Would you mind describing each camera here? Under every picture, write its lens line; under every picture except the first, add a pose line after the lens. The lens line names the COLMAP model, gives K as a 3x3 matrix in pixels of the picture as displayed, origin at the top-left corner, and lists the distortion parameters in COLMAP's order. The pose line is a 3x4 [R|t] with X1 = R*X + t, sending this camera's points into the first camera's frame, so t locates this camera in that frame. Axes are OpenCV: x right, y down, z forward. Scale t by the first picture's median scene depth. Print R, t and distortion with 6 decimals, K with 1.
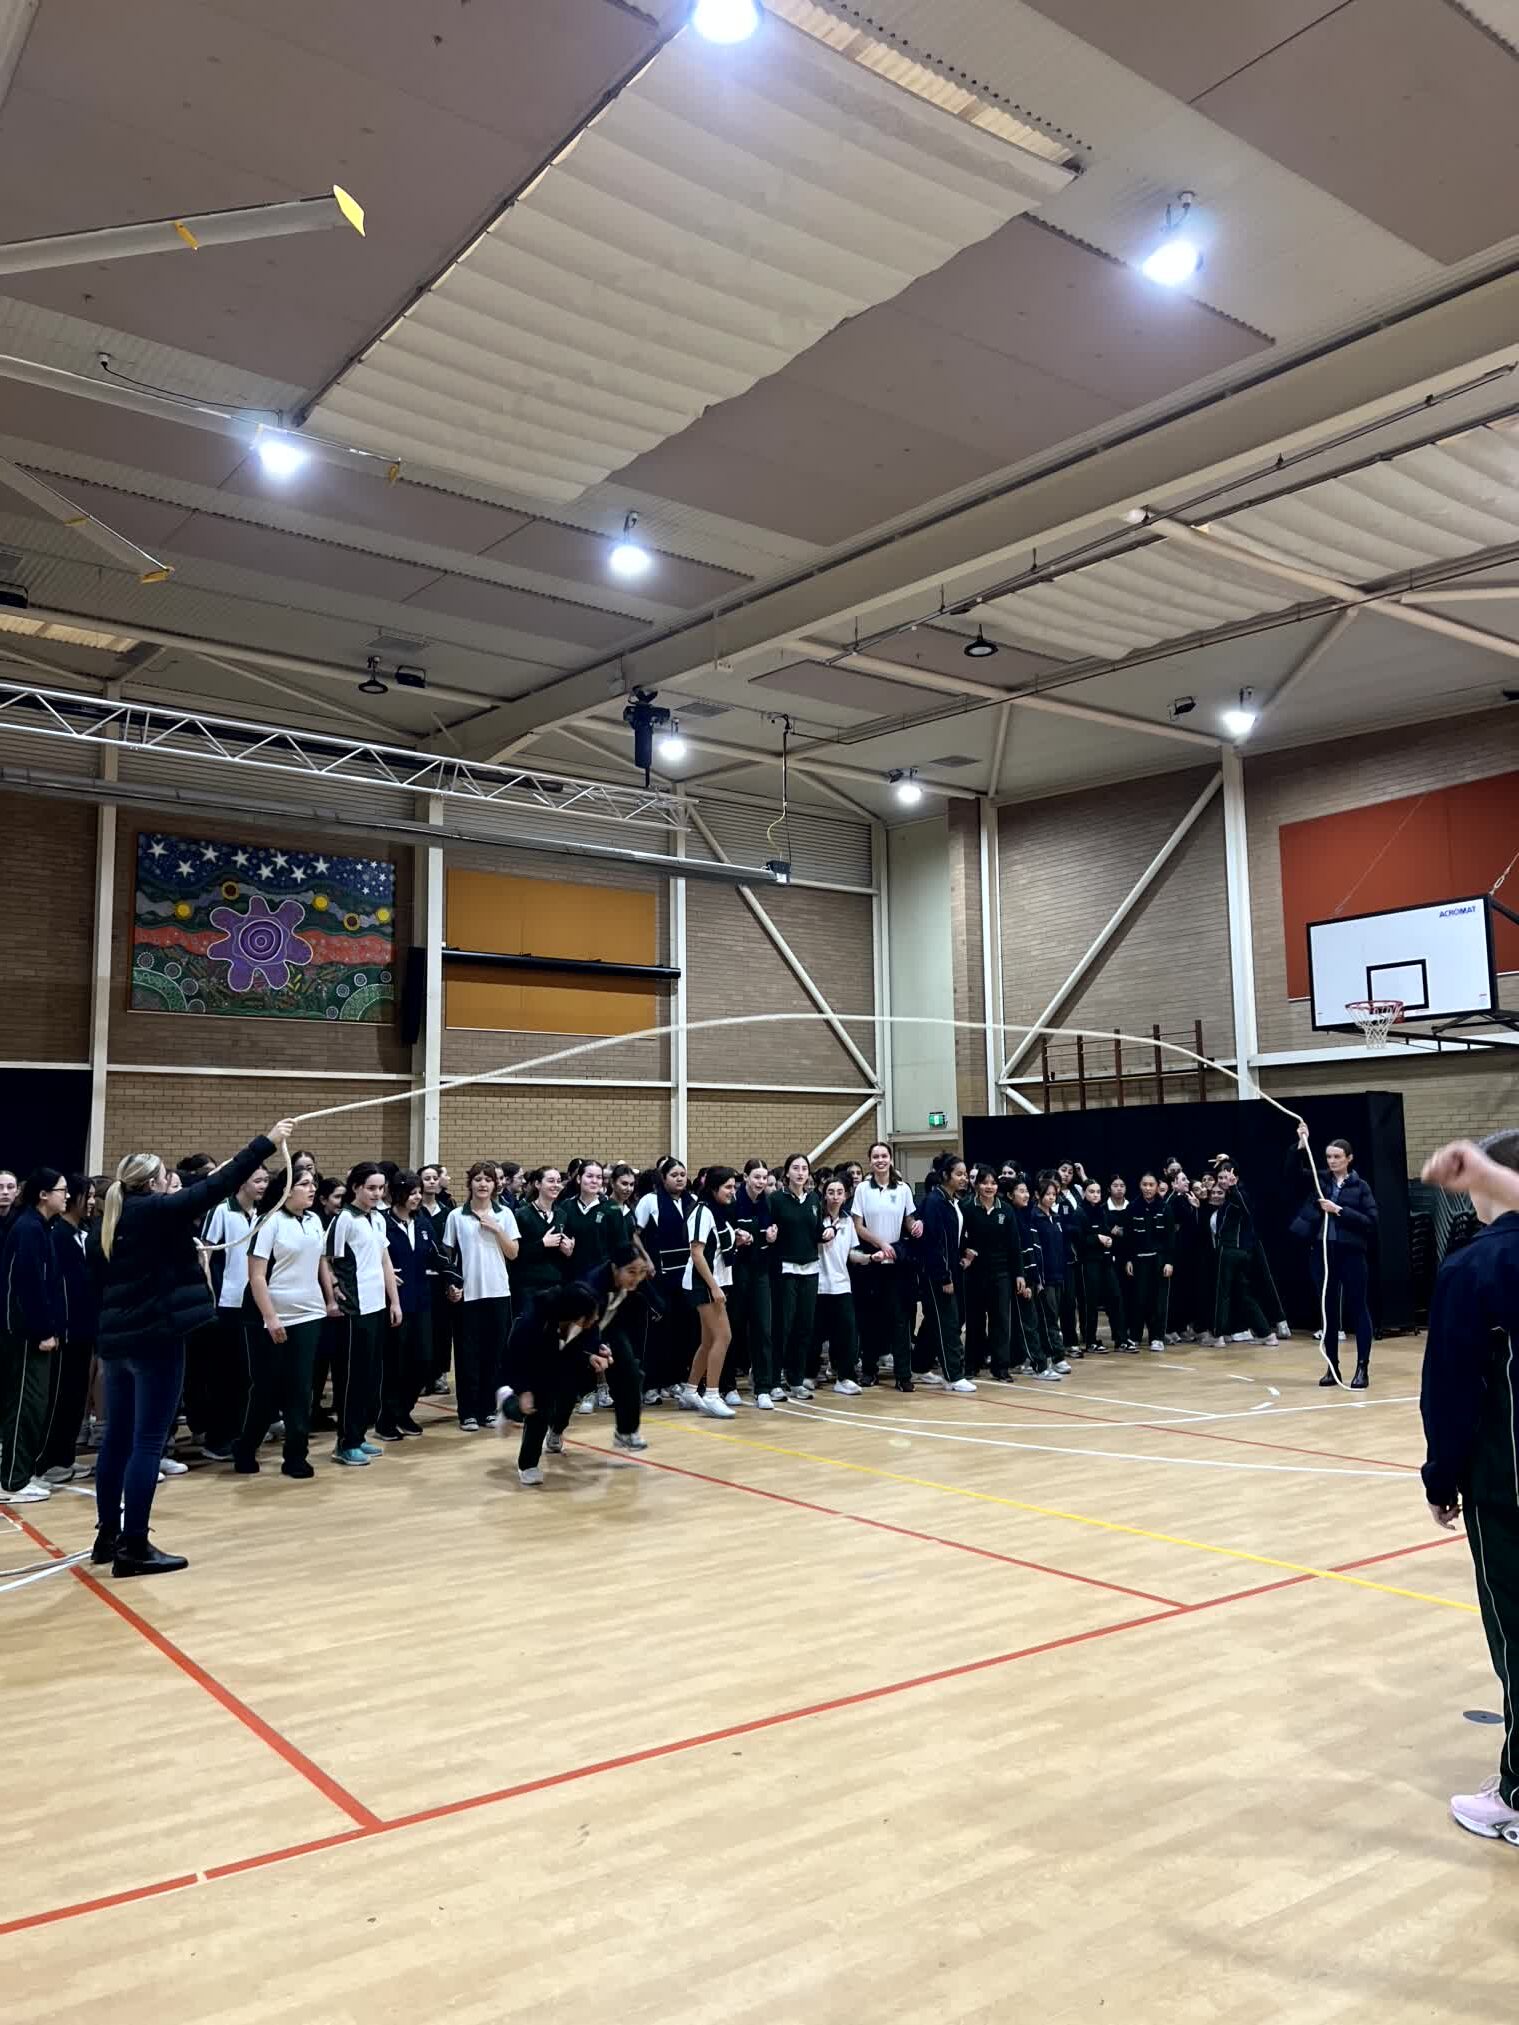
lens RADIAL K [[1506.3, 0, 759.5], [0, 1506.3, 1012.5], [0, 0, 1]] dist [0.010189, 0.001474]
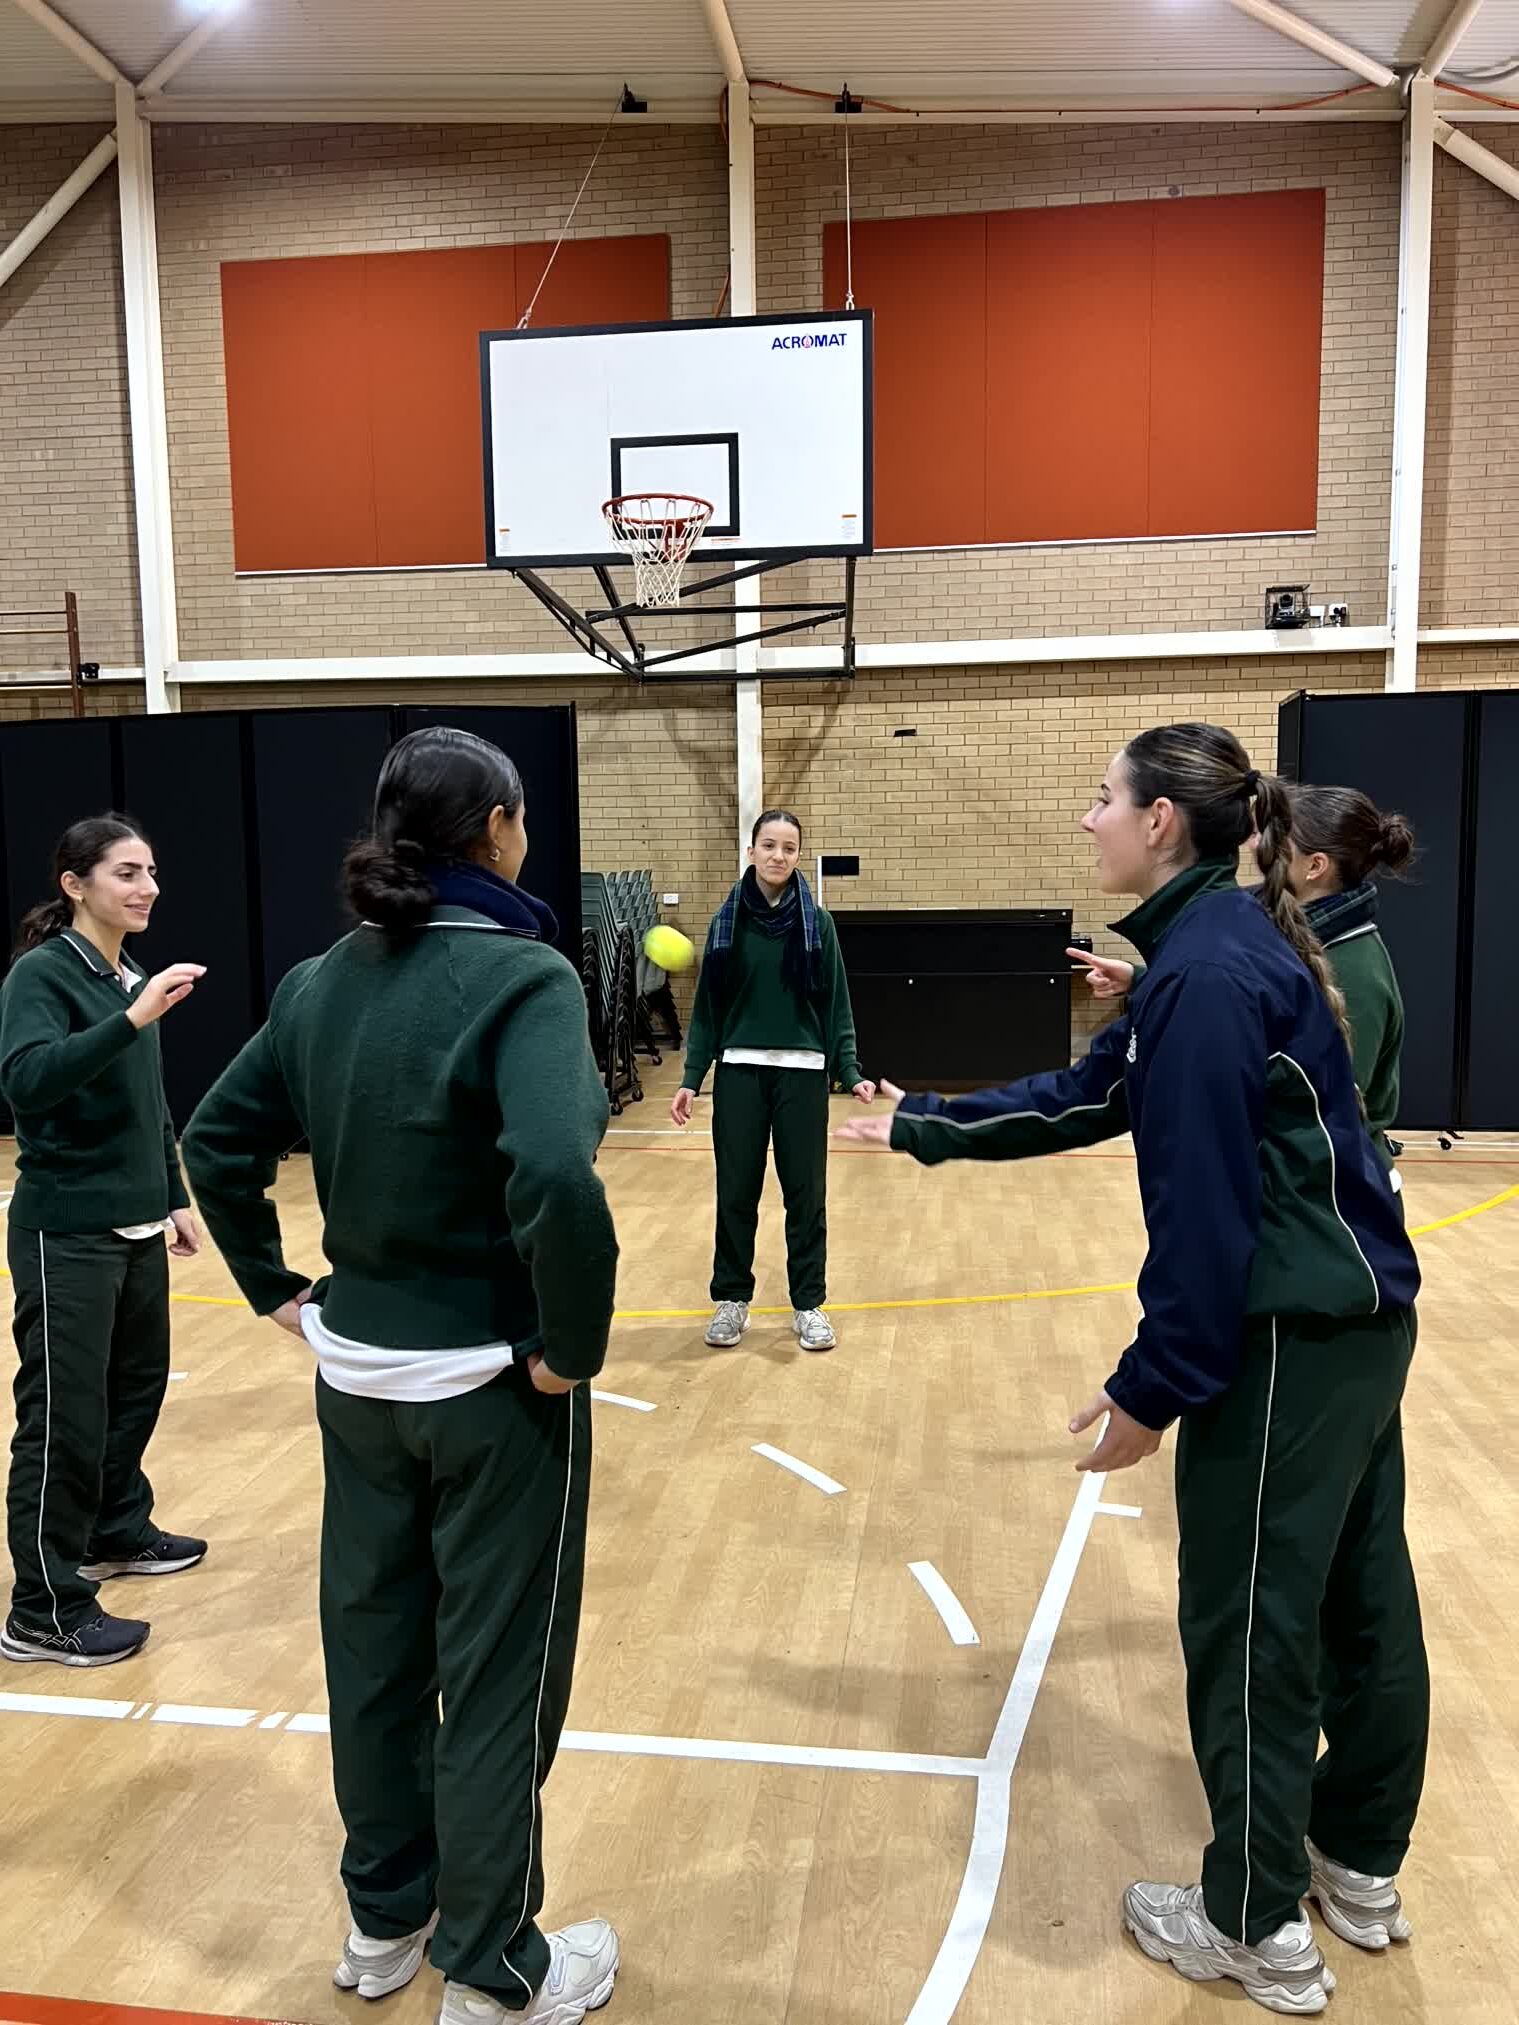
lens RADIAL K [[1506.3, 0, 759.5], [0, 1506.3, 1012.5], [0, 0, 1]] dist [0.010189, 0.001474]
pose [[0.686825, -0.066353, 0.723788, 0.046496], [-0.081613, 0.982486, 0.167514, 0.045447], [-0.722226, -0.174123, 0.669381, 0.411832]]
